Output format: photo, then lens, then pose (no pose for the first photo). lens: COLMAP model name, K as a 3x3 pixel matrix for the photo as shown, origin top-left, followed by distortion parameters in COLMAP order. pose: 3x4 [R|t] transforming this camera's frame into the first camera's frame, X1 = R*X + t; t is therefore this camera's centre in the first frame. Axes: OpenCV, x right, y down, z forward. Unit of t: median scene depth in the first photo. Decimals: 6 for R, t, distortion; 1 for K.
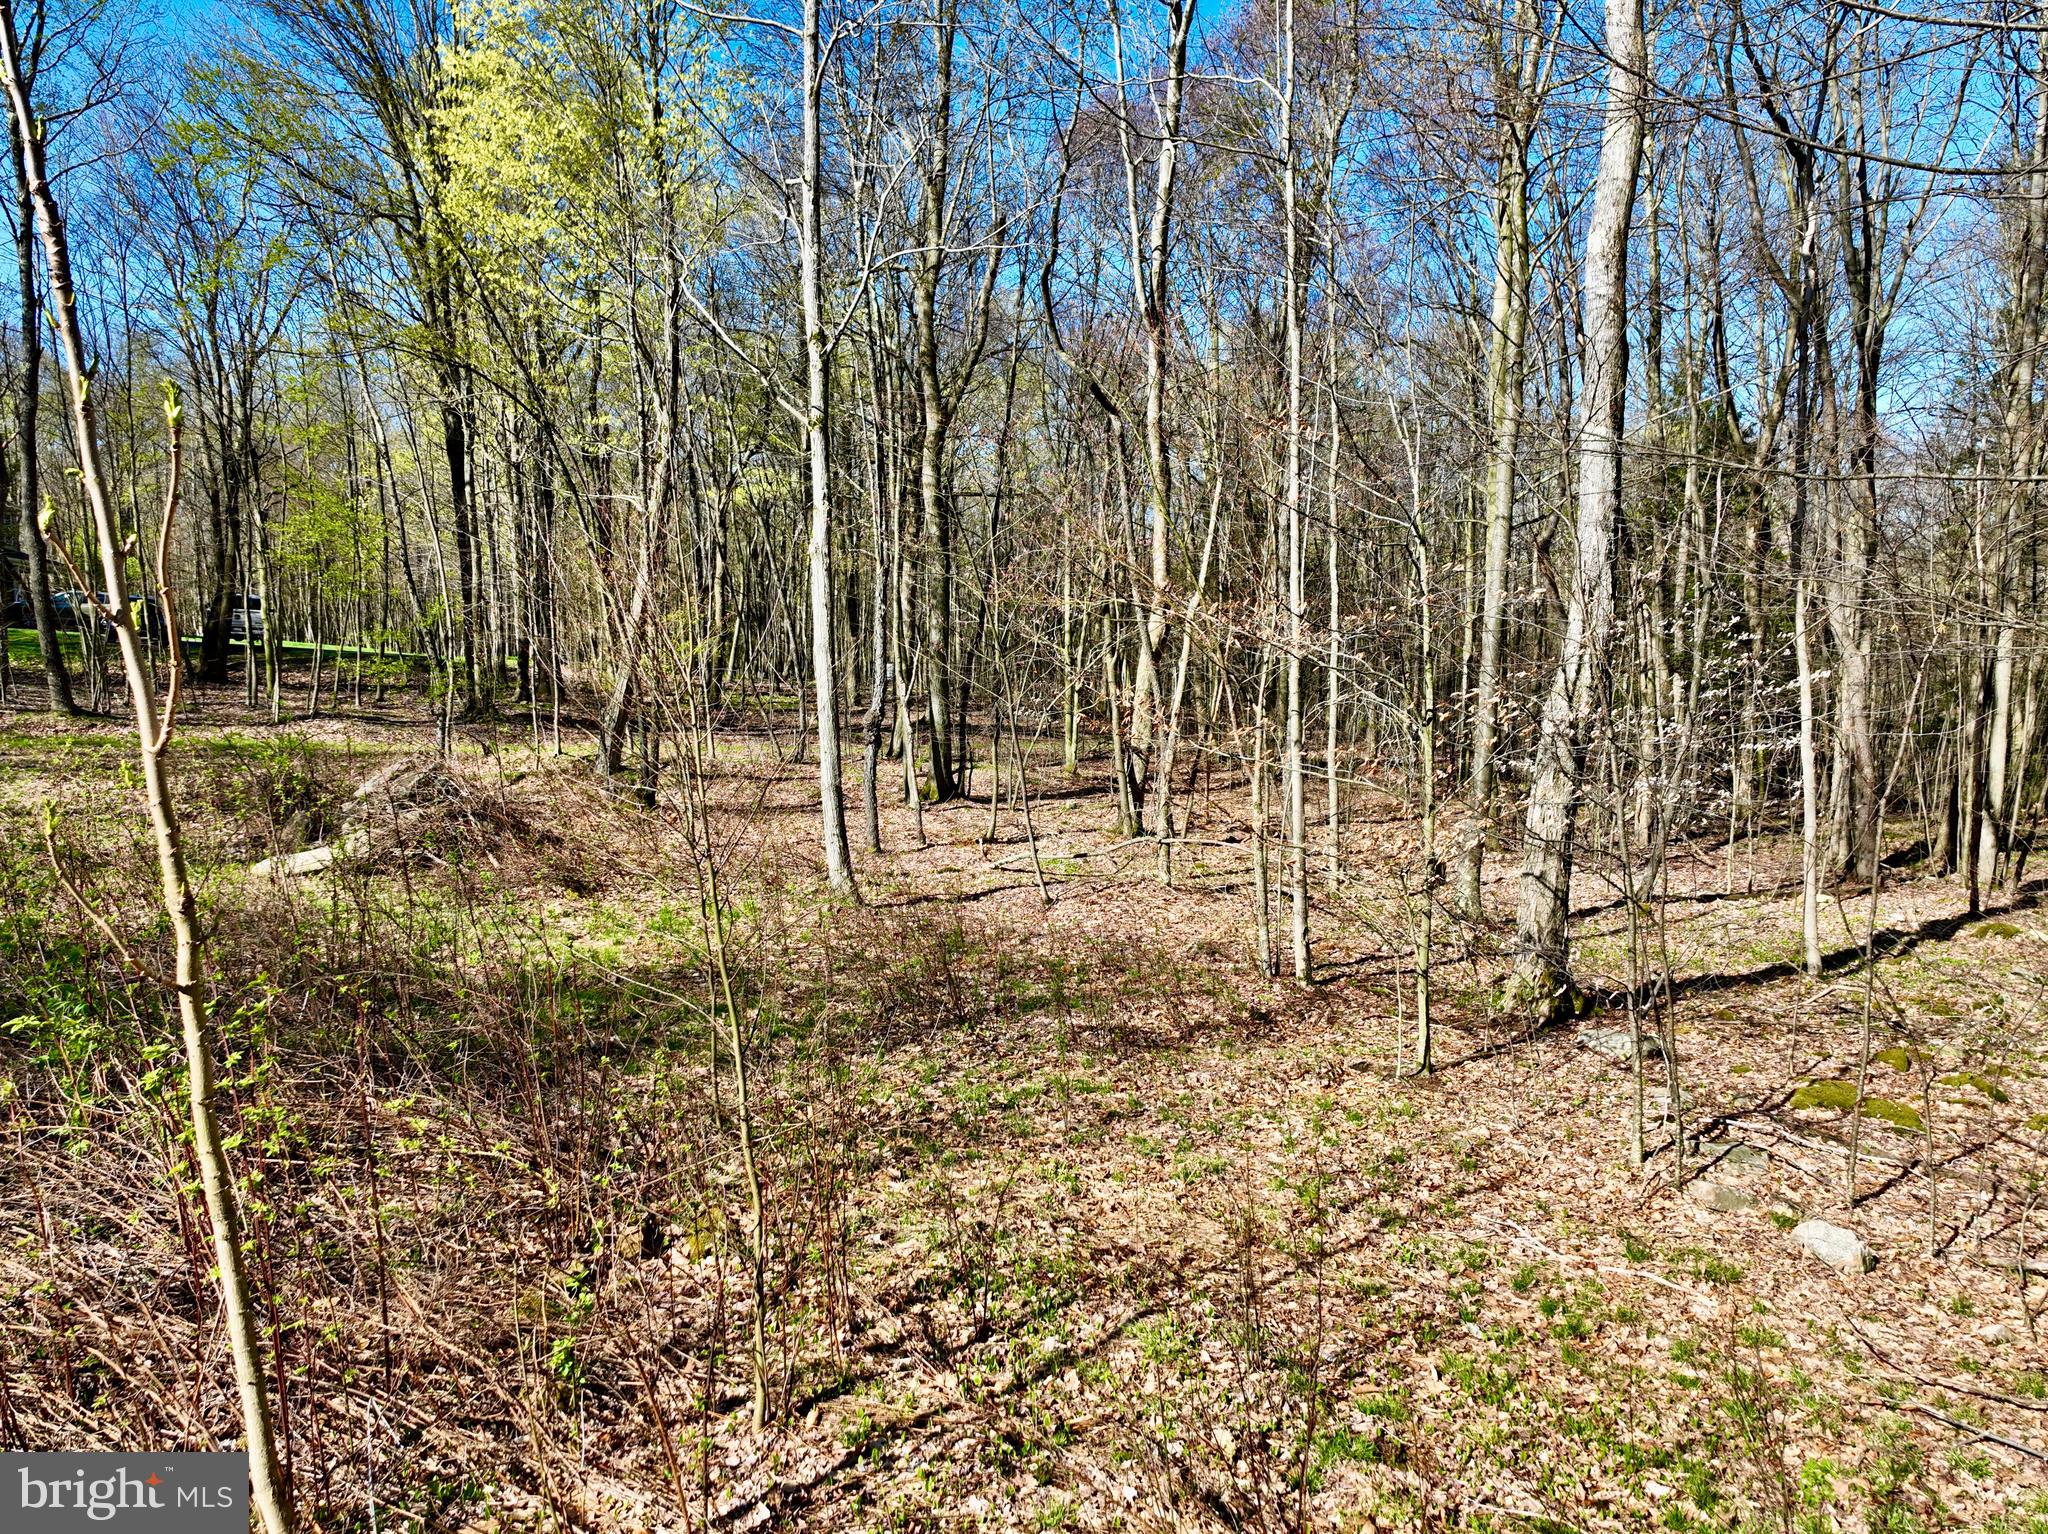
lens RADIAL K [[1450.3, 0, 1024.0], [0, 1450.3, 756.5], [0, 0, 1]] dist [0.003571, 0.013655]
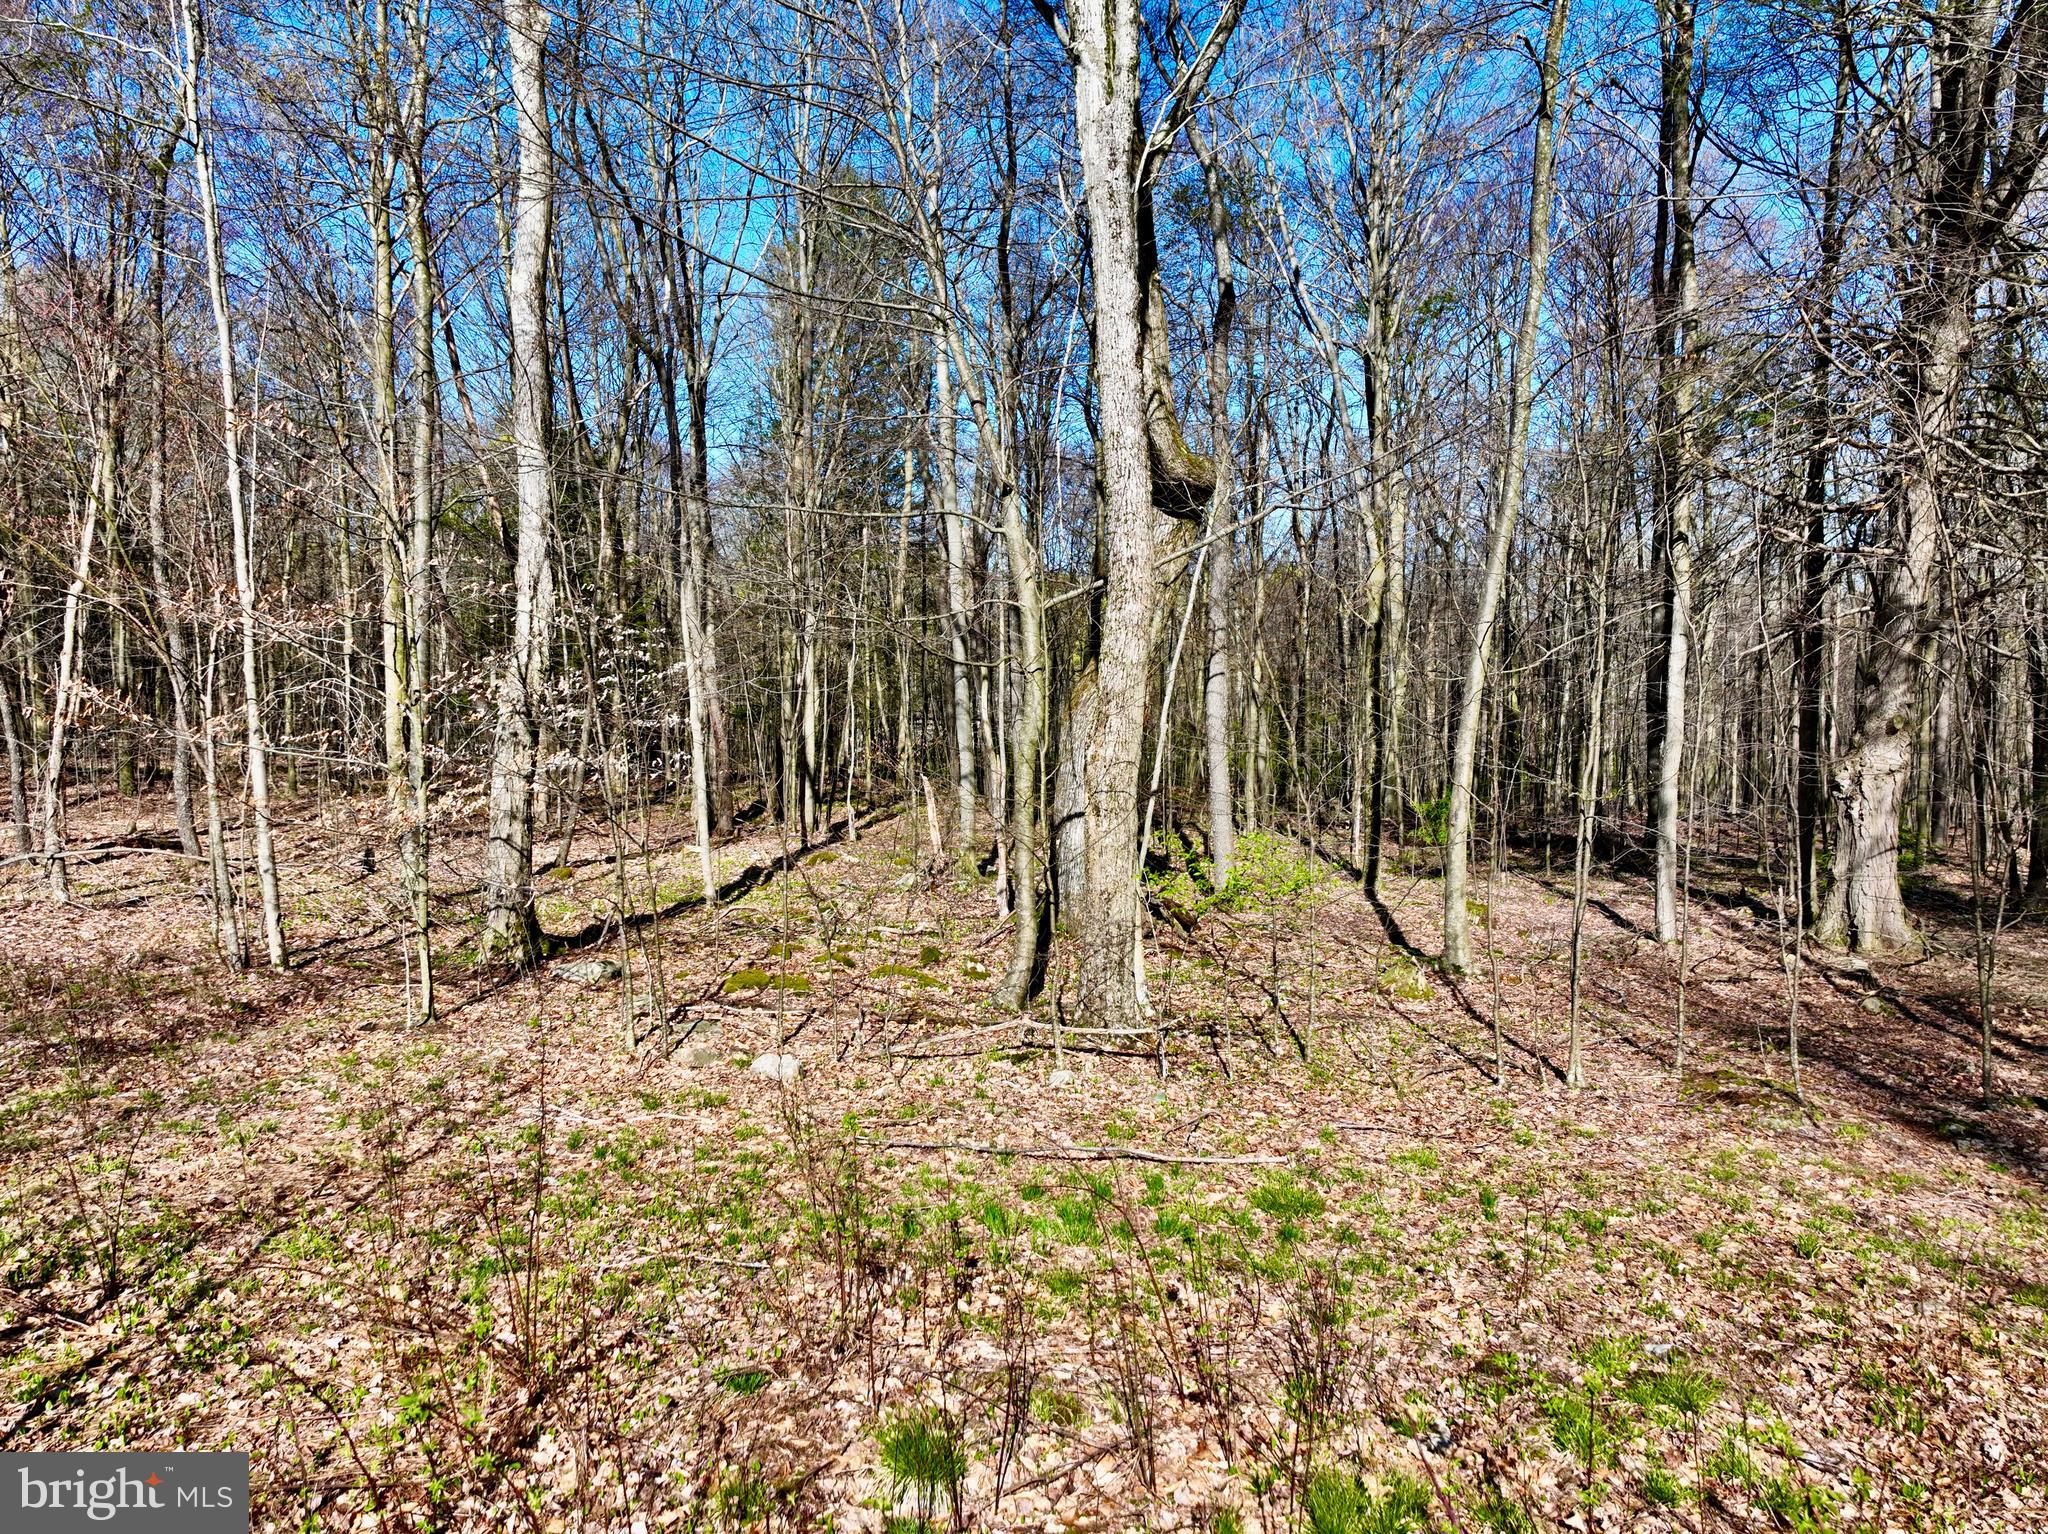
lens RADIAL K [[1450.3, 0, 1022.1], [0, 1450.3, 768.6], [0, 0, 1]] dist [0.003571, 0.013655]
pose [[0.728151, -0.062134, 0.682595, -0.145480], [0.057060, 0.997921, 0.029968, 0.020961], [-0.683037, 0.017128, 0.730182, -0.119240]]
